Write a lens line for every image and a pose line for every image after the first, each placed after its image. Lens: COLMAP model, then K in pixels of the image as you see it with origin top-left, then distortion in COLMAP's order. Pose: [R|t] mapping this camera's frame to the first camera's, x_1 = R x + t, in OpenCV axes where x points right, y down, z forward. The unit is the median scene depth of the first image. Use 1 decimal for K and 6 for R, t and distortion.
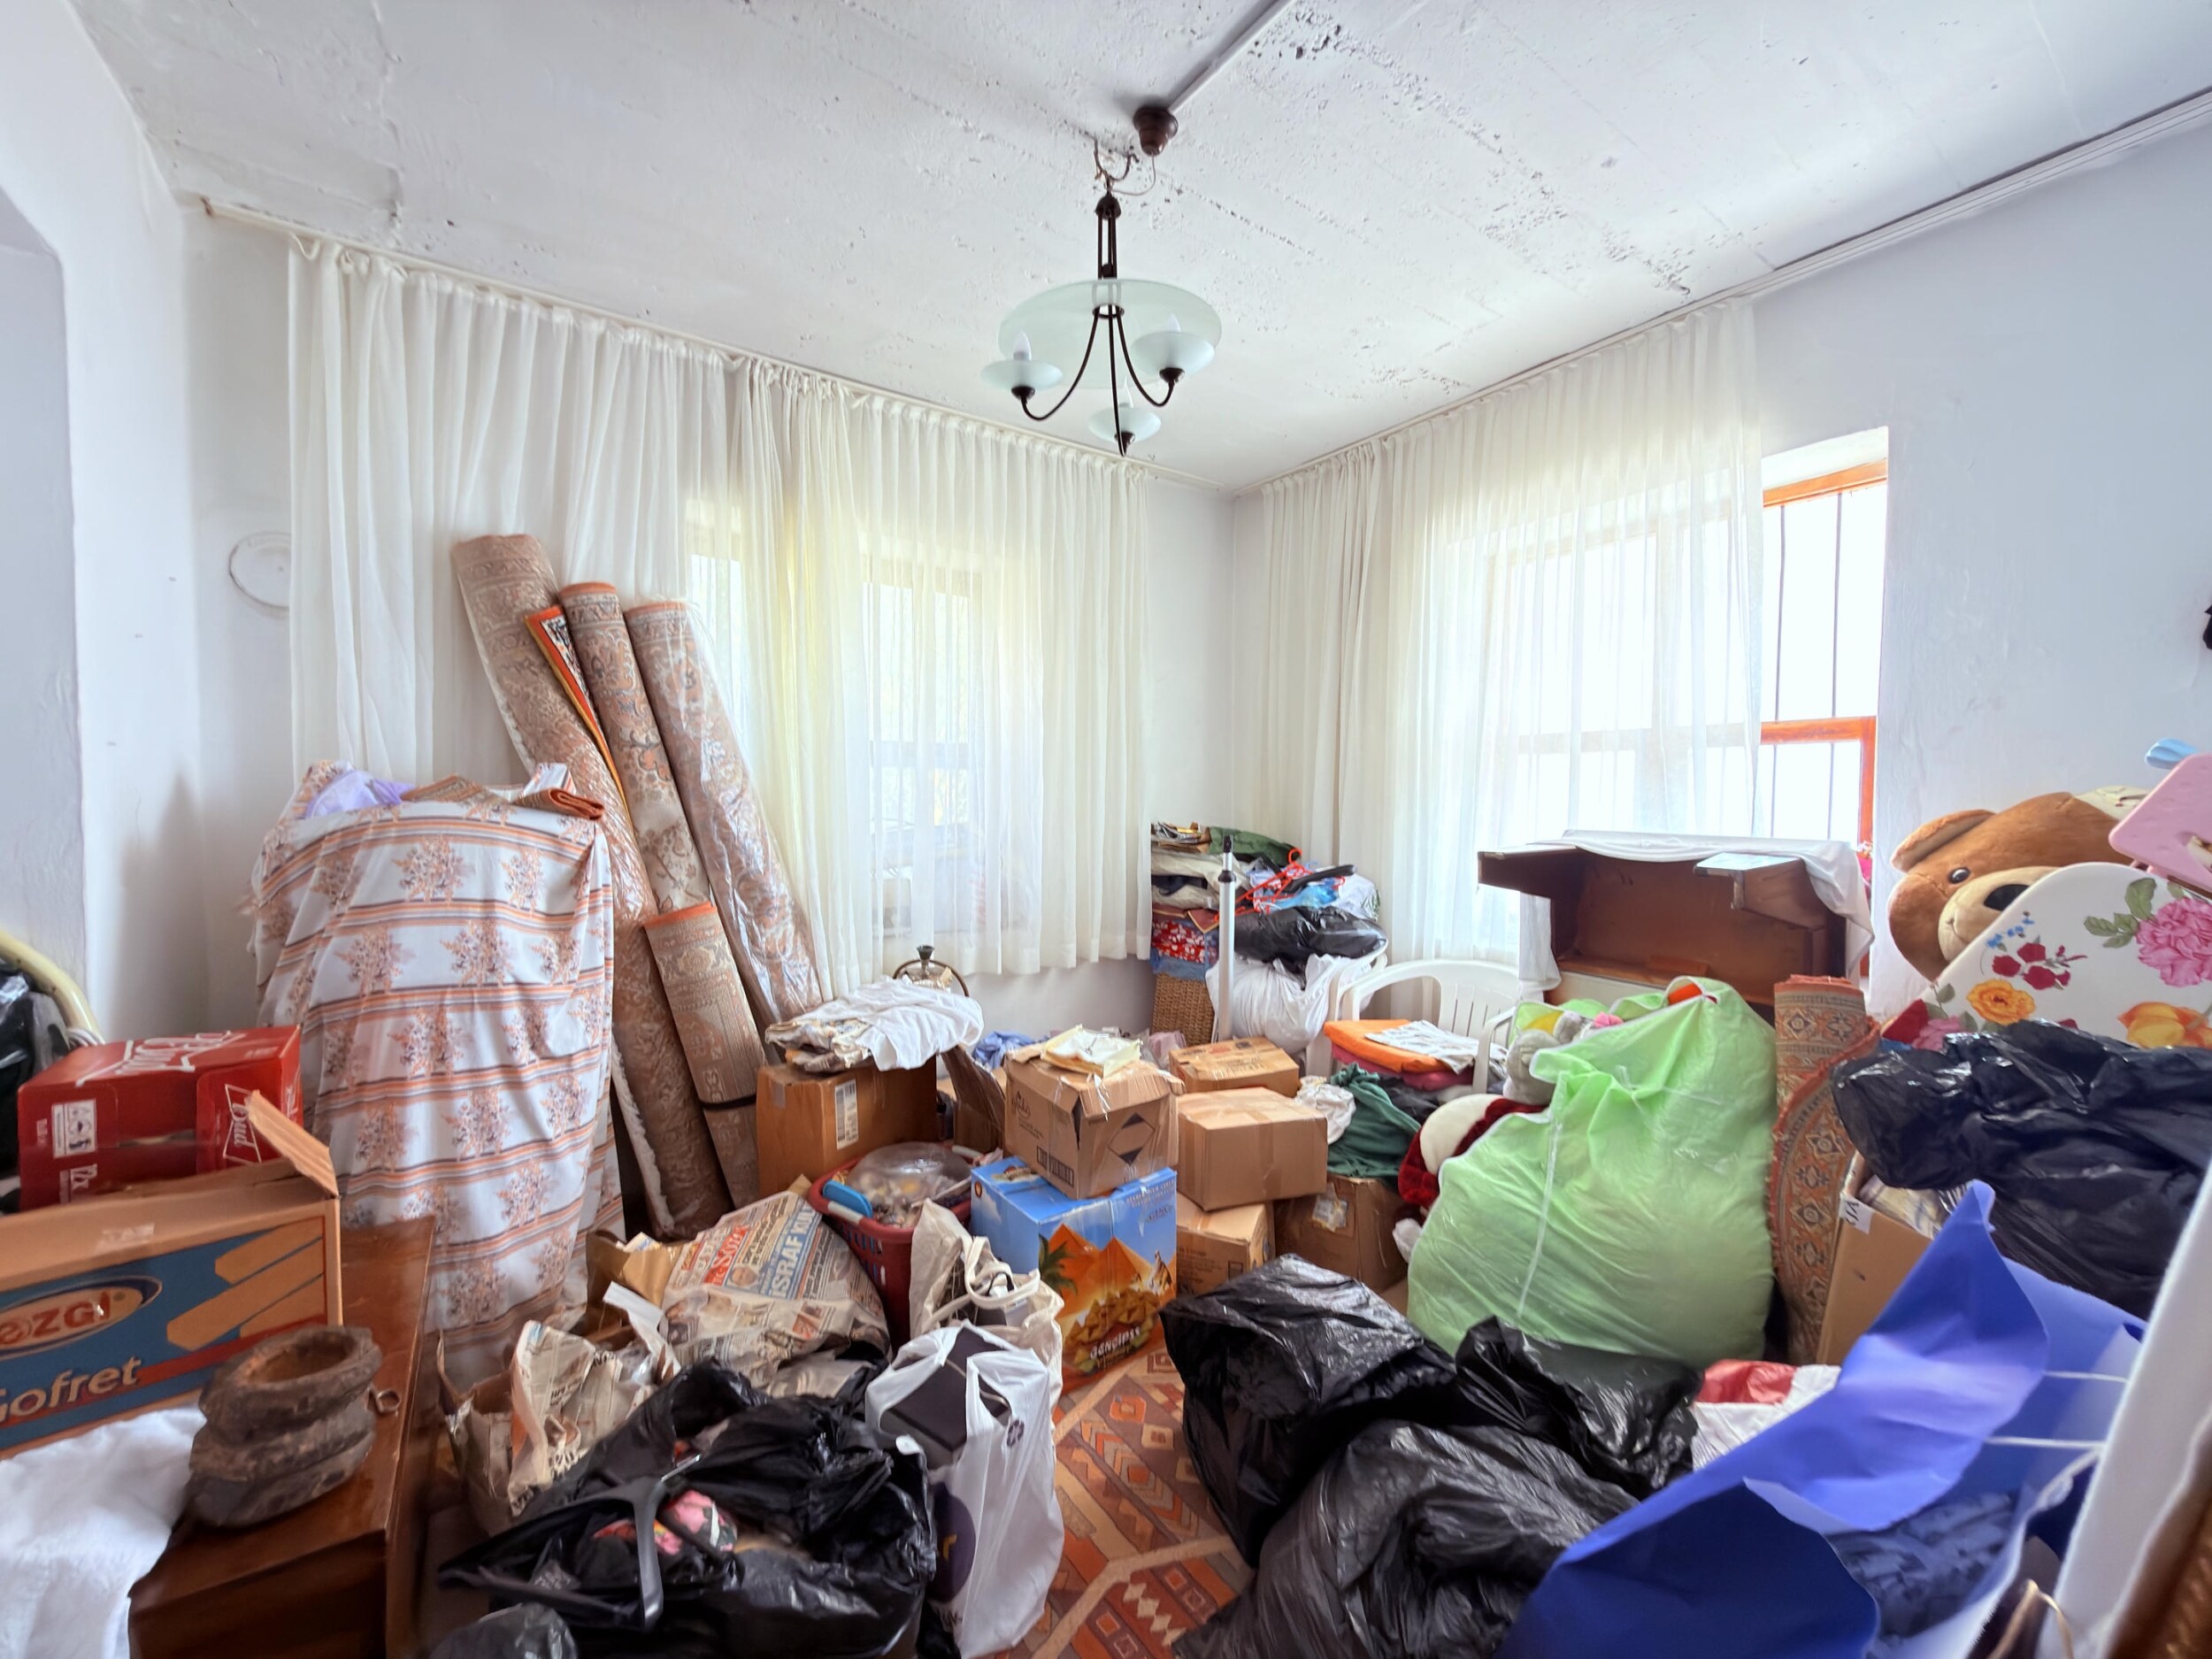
lens RADIAL K [[877.7, 0, 1105.2], [0, 877.7, 833.3], [0, 0, 1]] dist [-0.000007, -0.000042]
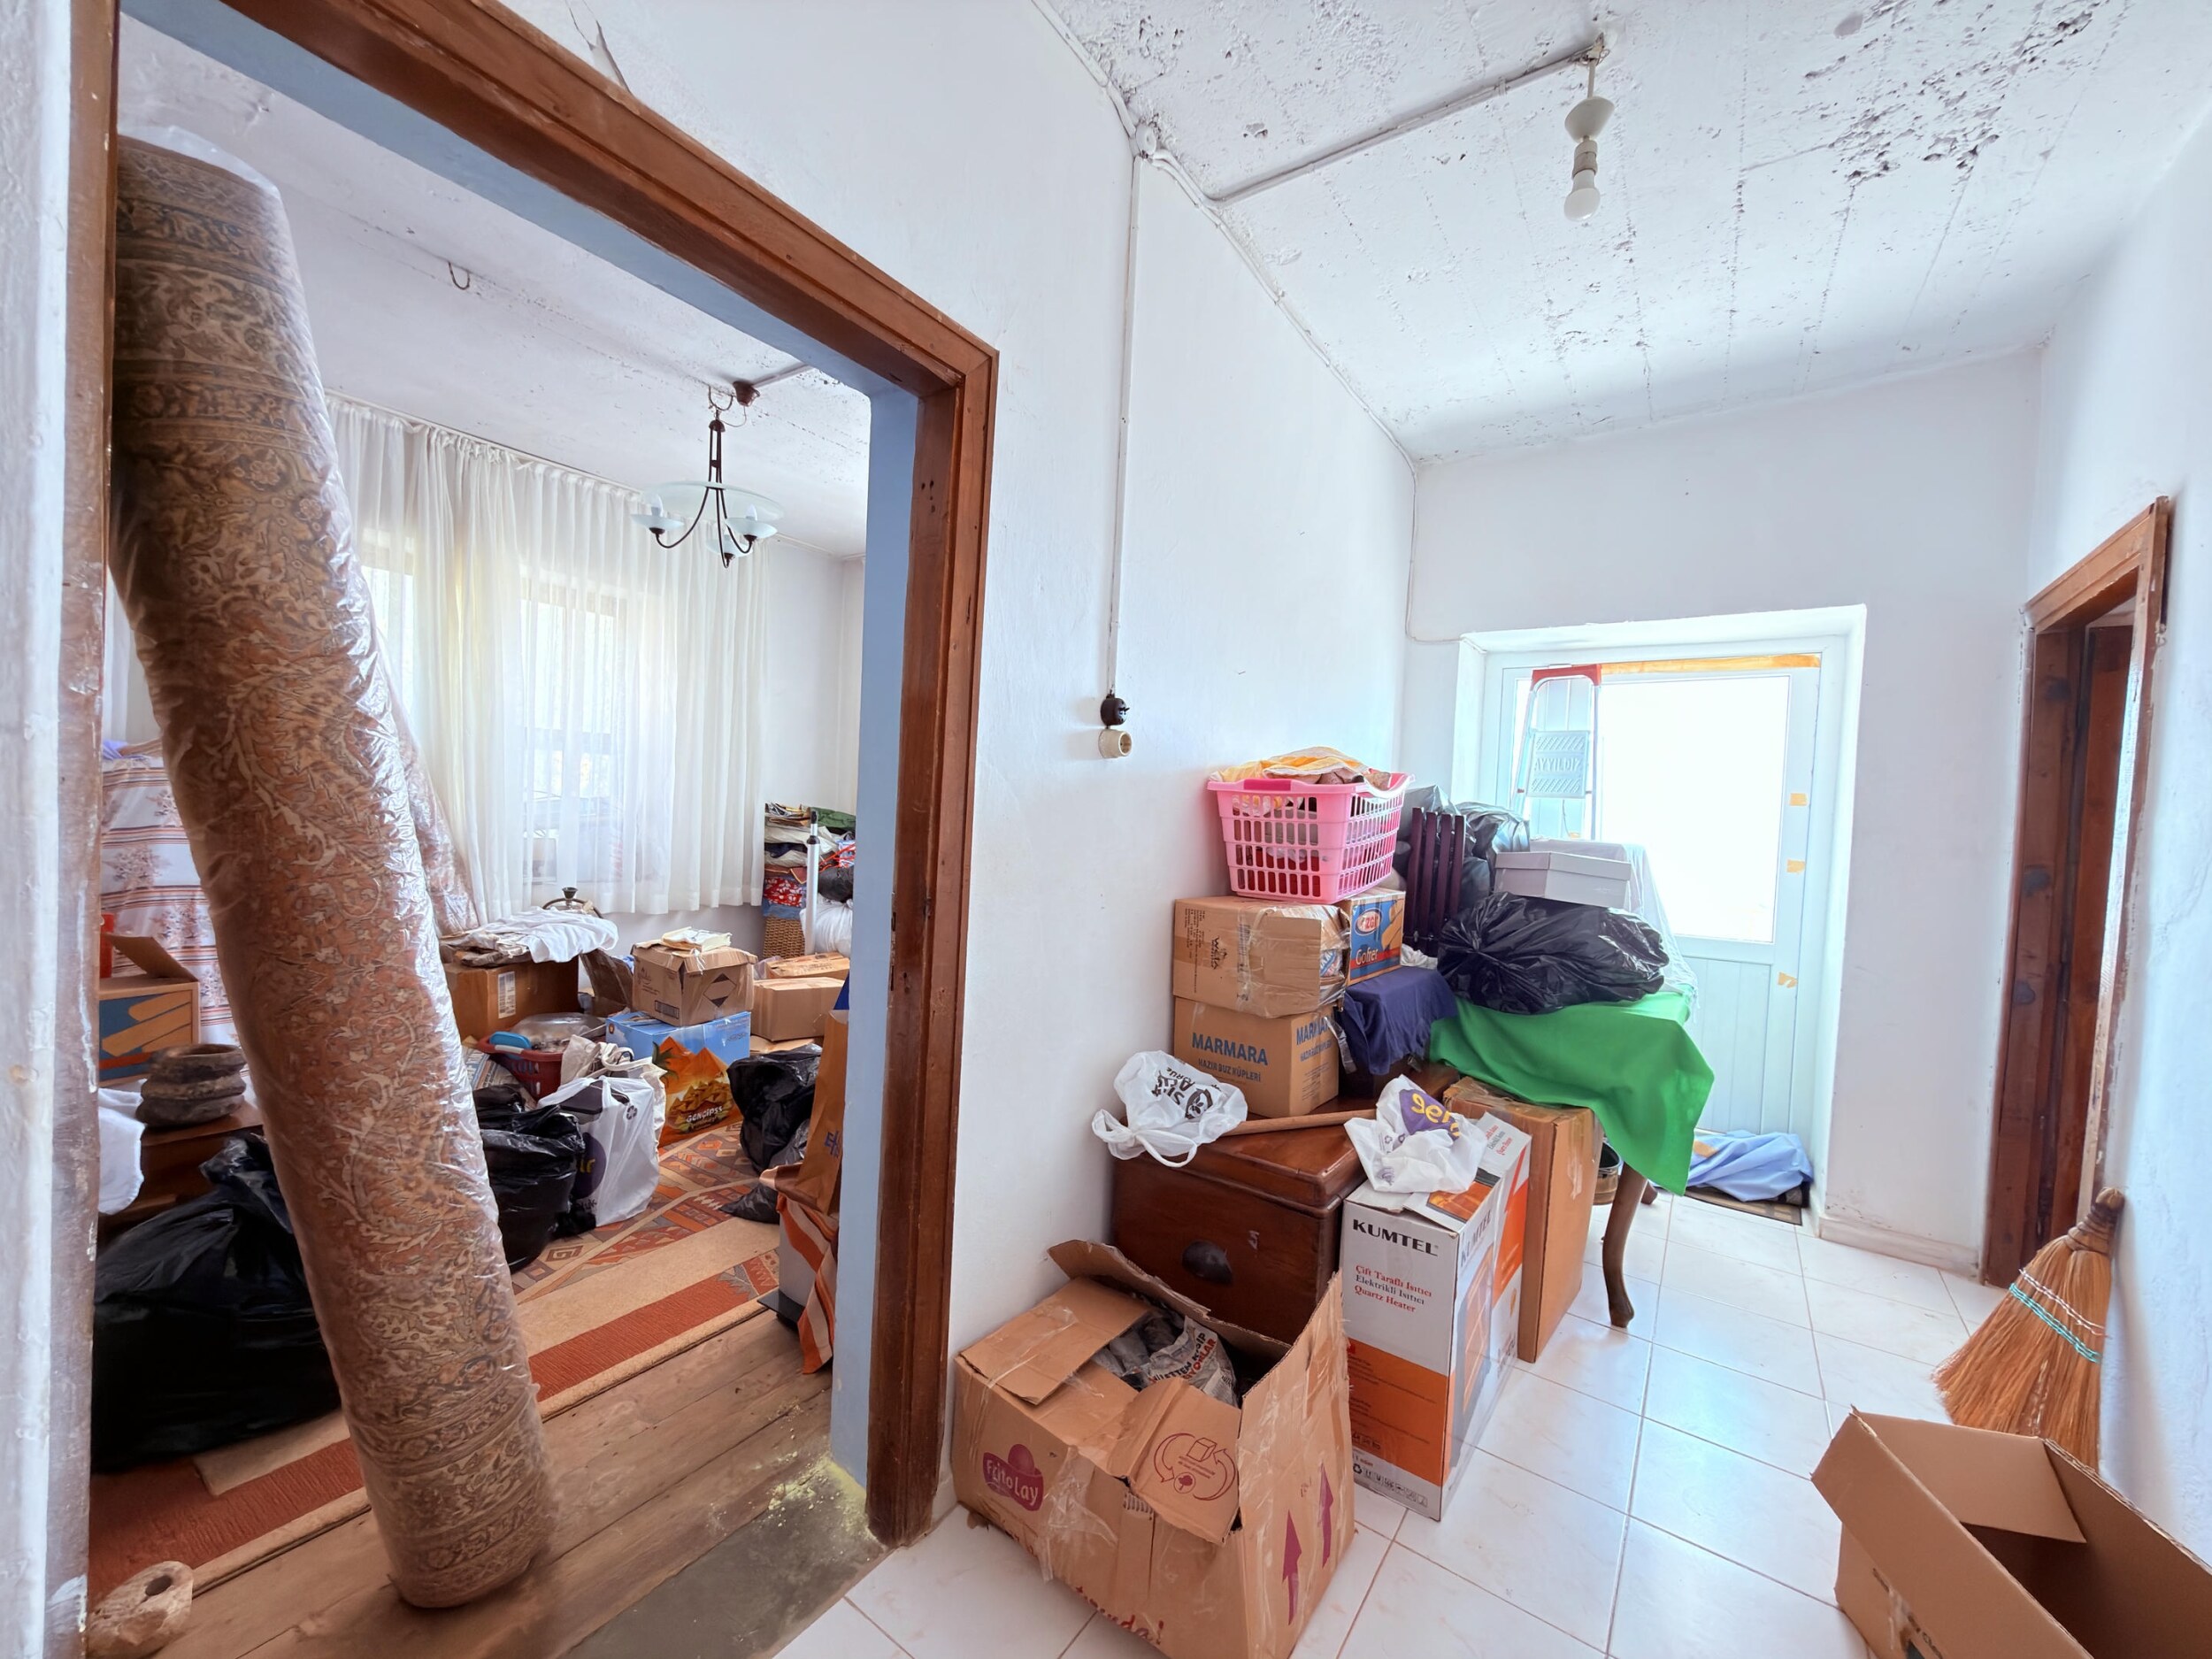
lens RADIAL K [[877.7, 0, 1105.2], [0, 877.7, 833.3], [0, 0, 1]] dist [-0.000007, -0.000042]
pose [[0.933915, 0.026991, 0.356476, 0.097246], [-0.026980, 0.999623, -0.005004, 0.042700], [-0.356477, -0.004945, 0.934291, -0.682138]]
